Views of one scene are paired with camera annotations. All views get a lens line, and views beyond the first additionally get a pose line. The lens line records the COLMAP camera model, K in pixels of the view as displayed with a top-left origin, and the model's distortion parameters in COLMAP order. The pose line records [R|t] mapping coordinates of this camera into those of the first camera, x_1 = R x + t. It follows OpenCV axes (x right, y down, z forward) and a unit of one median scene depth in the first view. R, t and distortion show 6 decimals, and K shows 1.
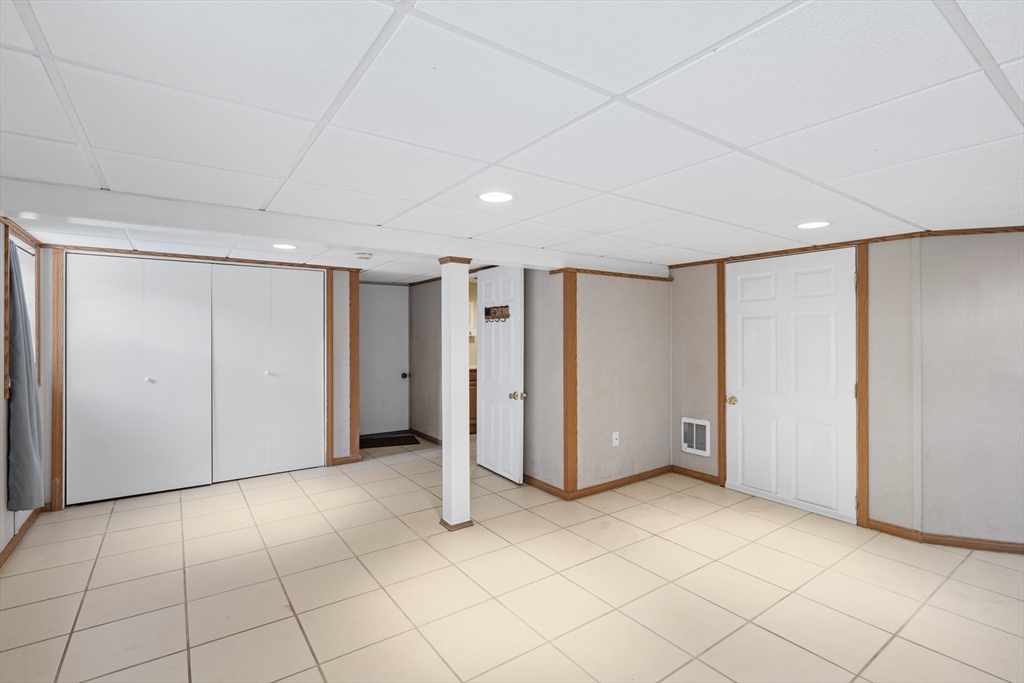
lens RADIAL K [[472.8, 0, 505.3], [0, 472.8, 342.2], [0, 0, 1]] dist [-0.004121, -0.000390]
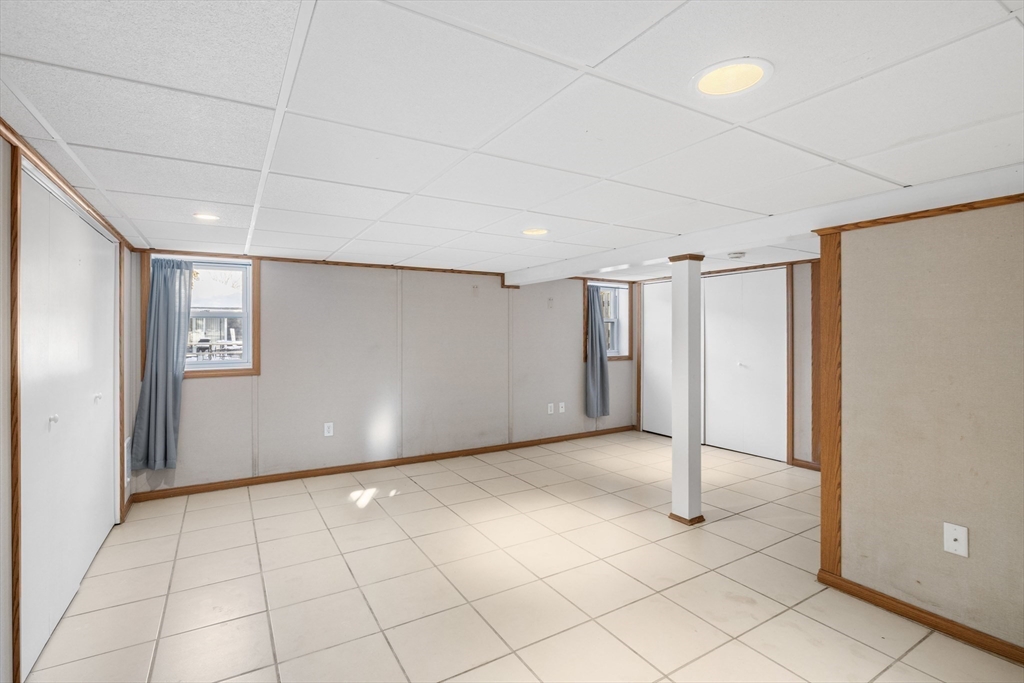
lens RADIAL K [[472.8, 0, 506.4], [0, 472.8, 334.2], [0, 0, 1]] dist [-0.004121, -0.000390]
pose [[-0.079365, 0.002521, -0.996842, 0.701579], [-0.010291, 0.999941, 0.003348, -0.006909], [0.996792, 0.010524, -0.079335, 0.519937]]
